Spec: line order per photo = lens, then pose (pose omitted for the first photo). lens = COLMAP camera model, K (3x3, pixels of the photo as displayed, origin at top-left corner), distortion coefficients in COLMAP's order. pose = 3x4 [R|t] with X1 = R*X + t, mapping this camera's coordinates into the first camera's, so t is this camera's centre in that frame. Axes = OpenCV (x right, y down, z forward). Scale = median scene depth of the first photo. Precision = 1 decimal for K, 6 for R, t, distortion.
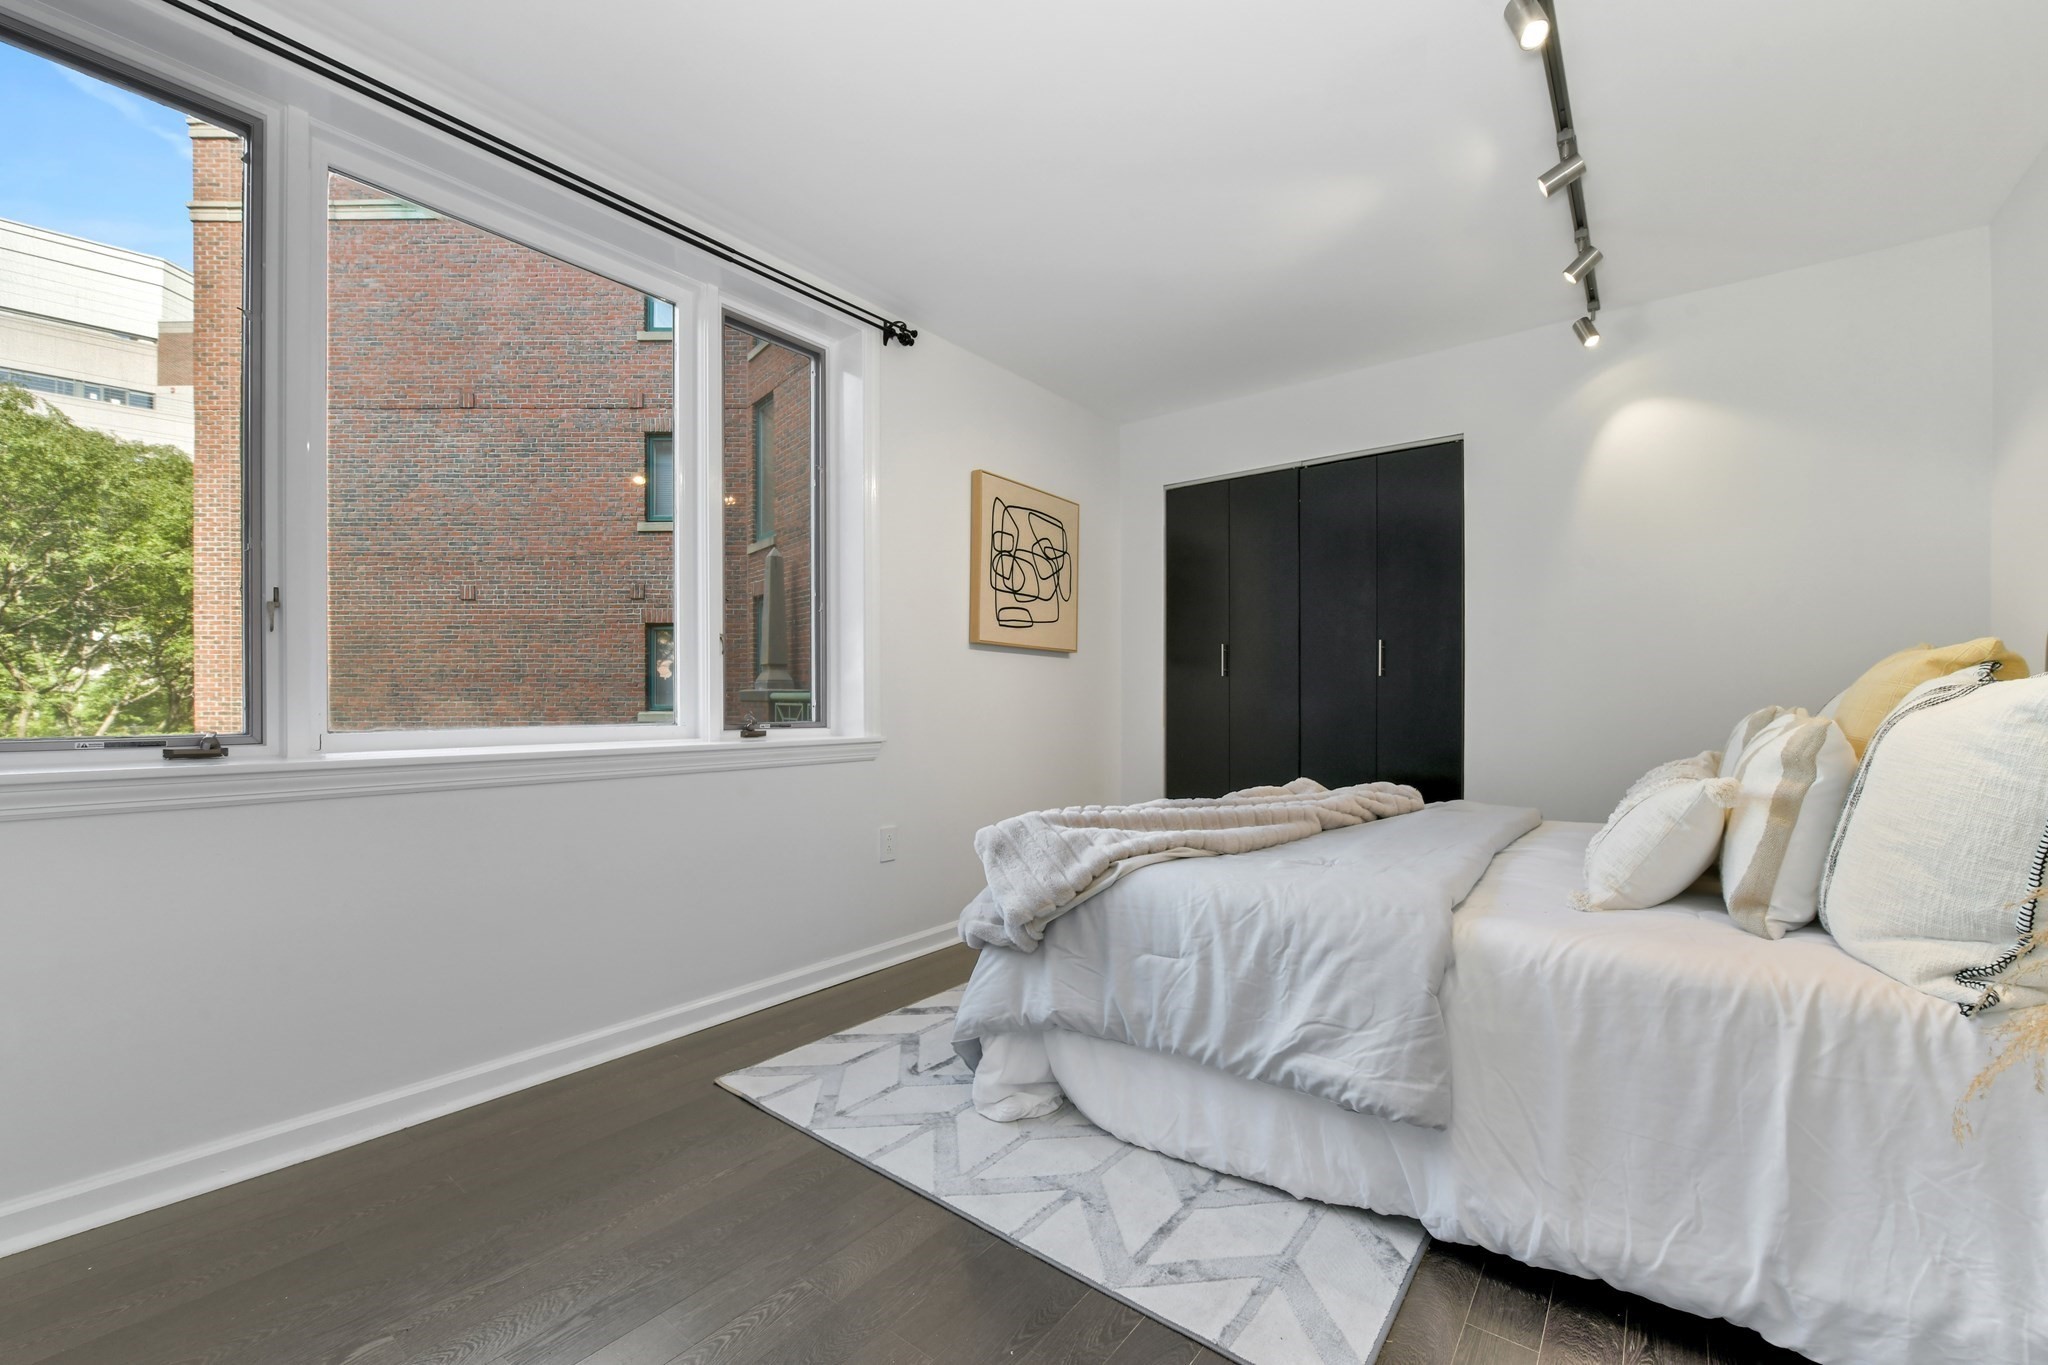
lens RADIAL K [[831.9, 0, 1023.3], [0, 831.9, 699.2], [0, 0, 1]] dist [-0.000261, -0.000130]
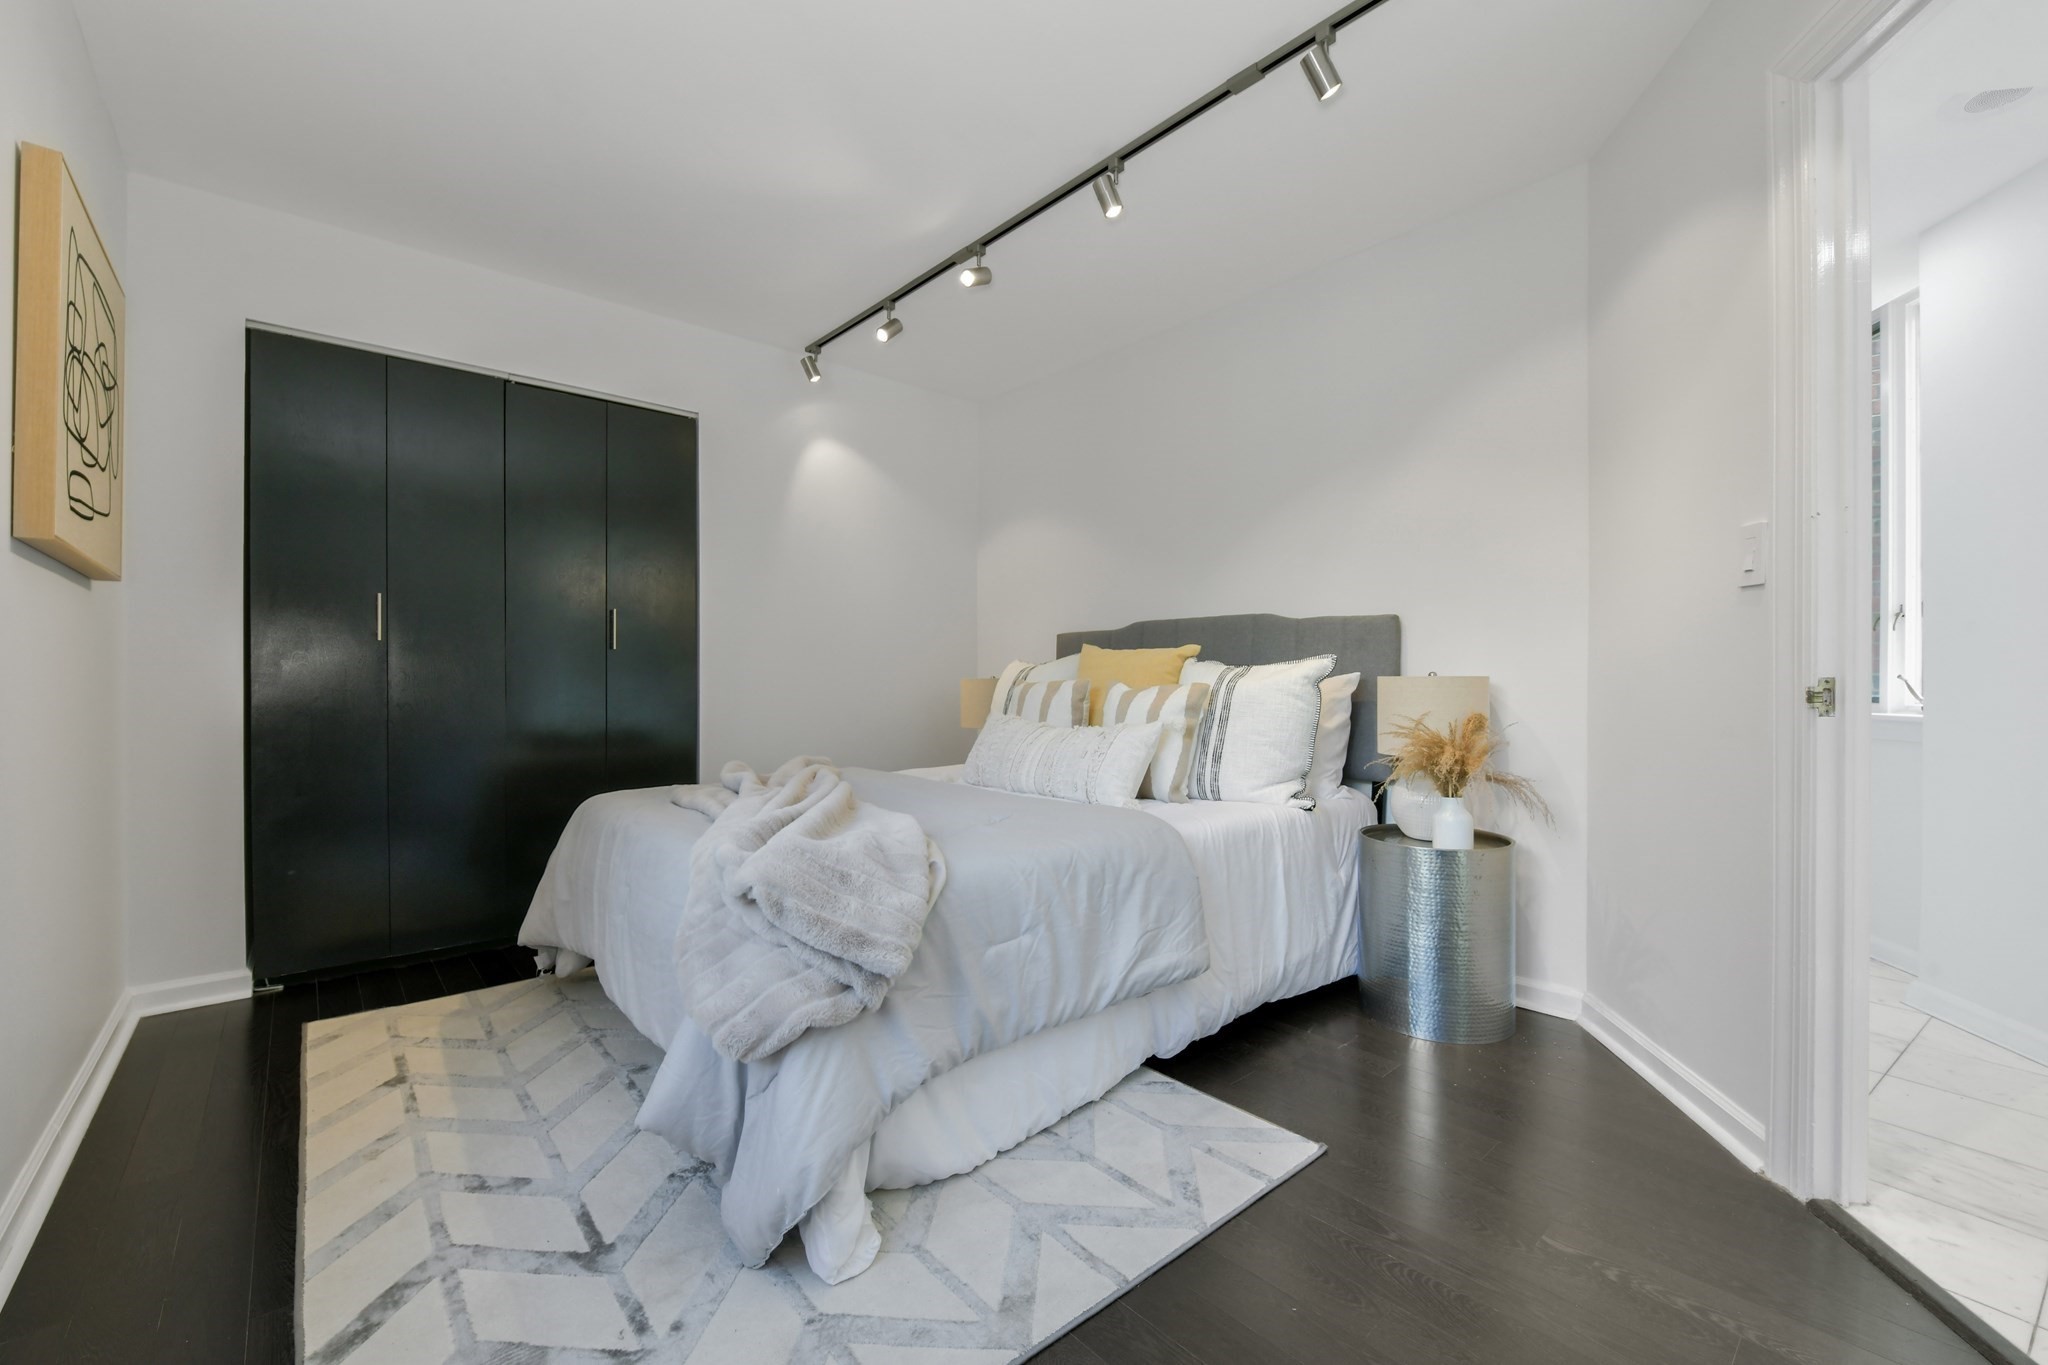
lens RADIAL K [[831.9, 0, 1024.3], [0, 831.9, 678.0], [0, 0, 1]] dist [-0.000261, -0.000130]
pose [[0.182193, 0.003823, 0.983255, -0.844947], [-0.003110, 0.999990, -0.003312, 0.014803], [-0.983258, -0.002455, 0.182203, 0.901334]]
